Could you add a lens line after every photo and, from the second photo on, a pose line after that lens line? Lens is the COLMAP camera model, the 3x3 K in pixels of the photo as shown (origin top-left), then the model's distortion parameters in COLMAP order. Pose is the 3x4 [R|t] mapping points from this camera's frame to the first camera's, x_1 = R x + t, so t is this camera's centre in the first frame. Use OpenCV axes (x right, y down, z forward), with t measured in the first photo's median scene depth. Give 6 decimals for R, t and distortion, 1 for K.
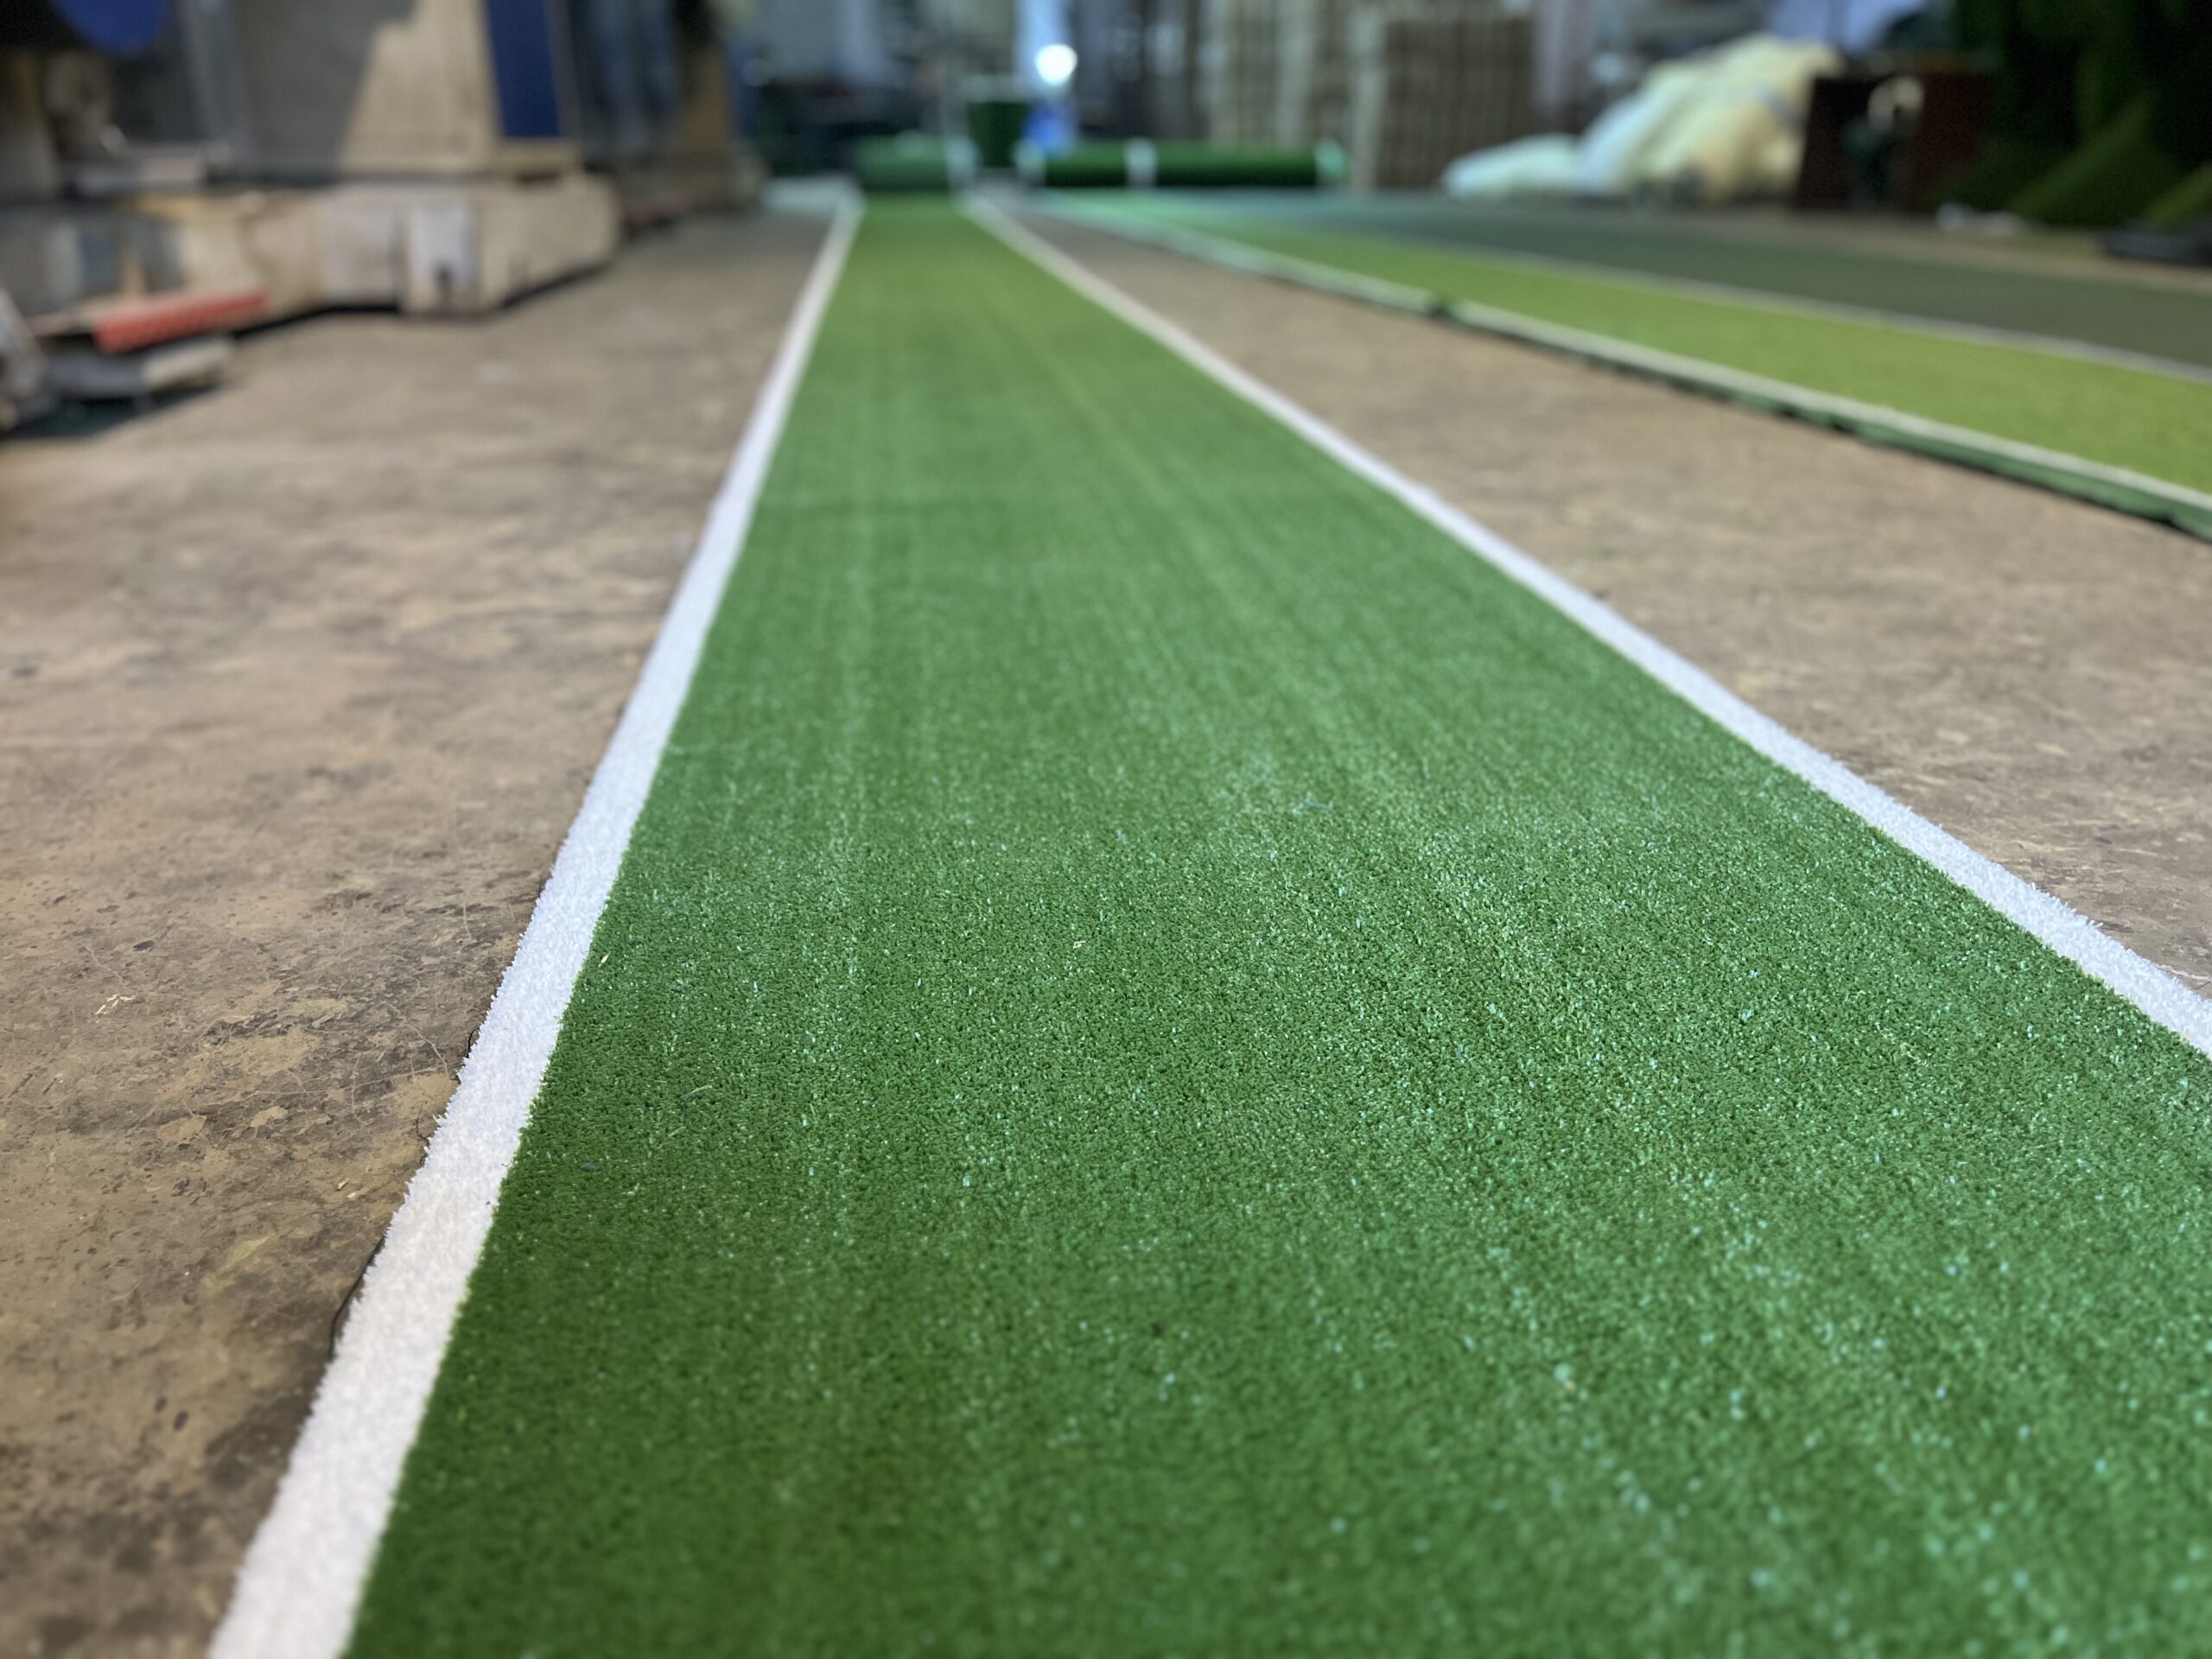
lens RADIAL K [[1693.5, 0, 1104.9], [0, 1693.5, 829.4], [0, 0, 1]] dist [0.062714, -0.078536]
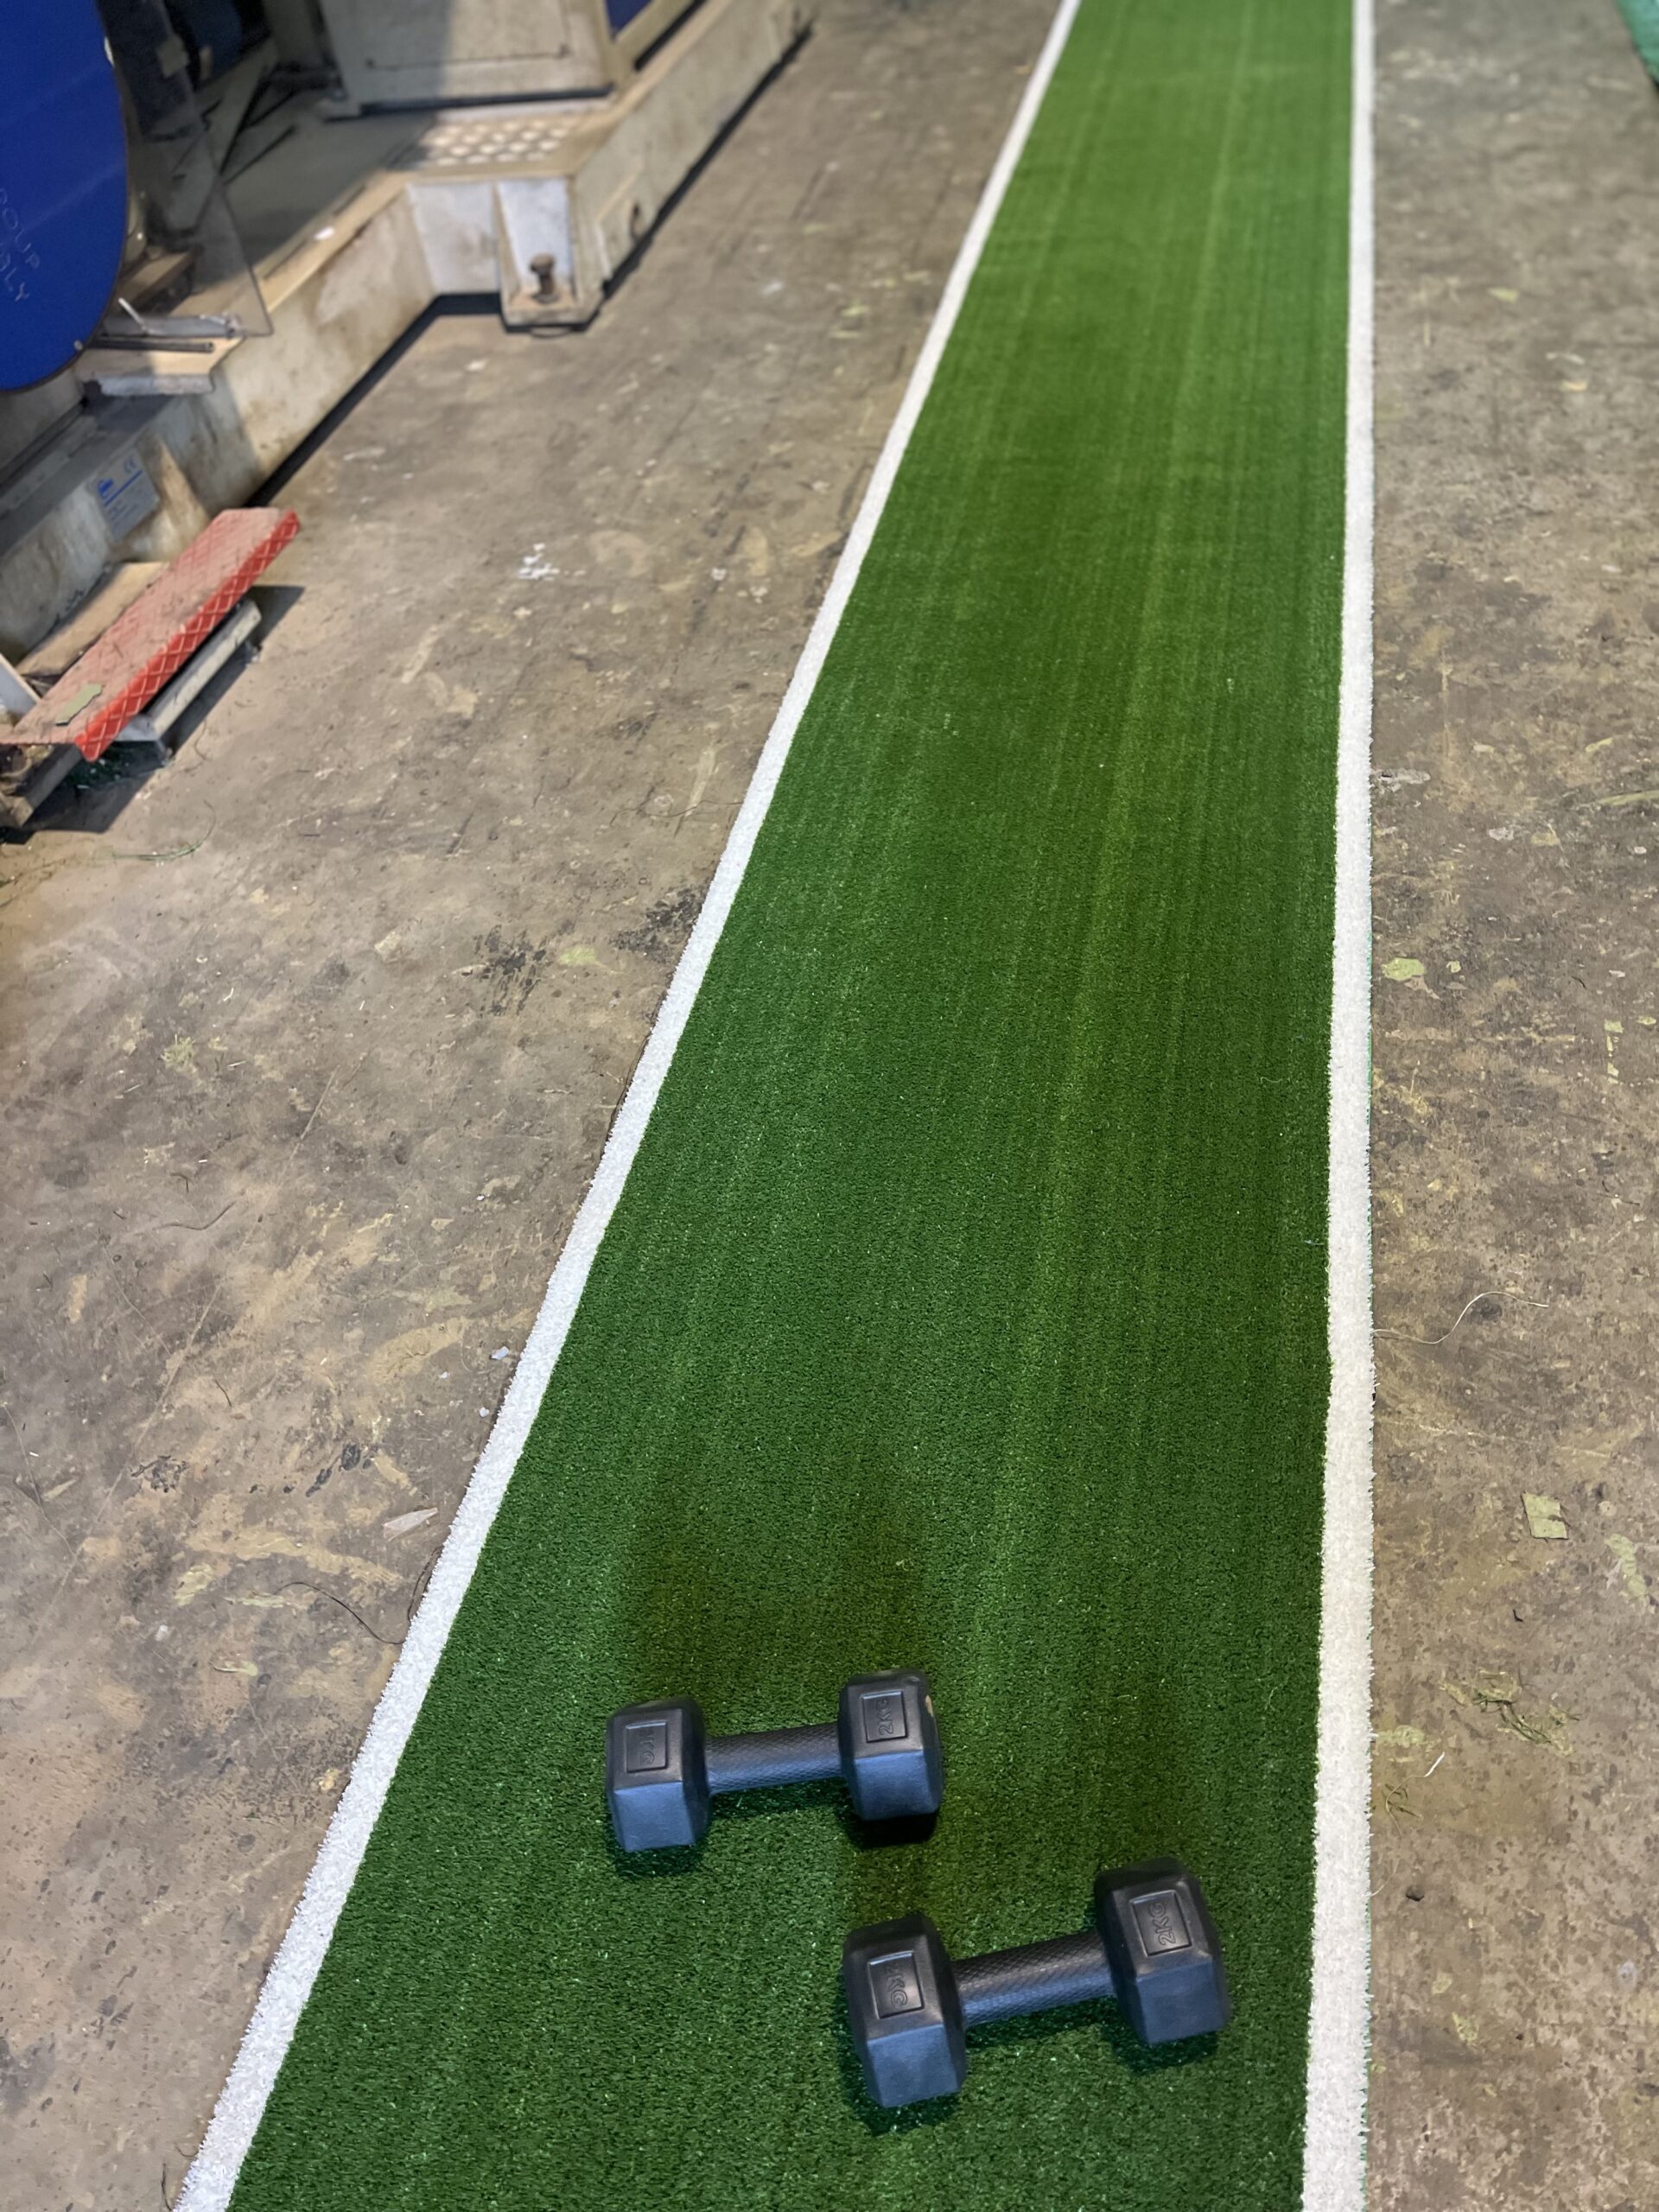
lens RADIAL K [[1693.5, 0, 826.7], [0, 1693.5, 1117.0], [0, 0, 1]] dist [0.062714, -0.078536]
pose [[0.934988, 0.155570, -0.318739, 0.362904], [-0.000424, 0.899161, 0.437618, -1.265486], [0.354678, -0.409033, 0.840771, 0.592862]]
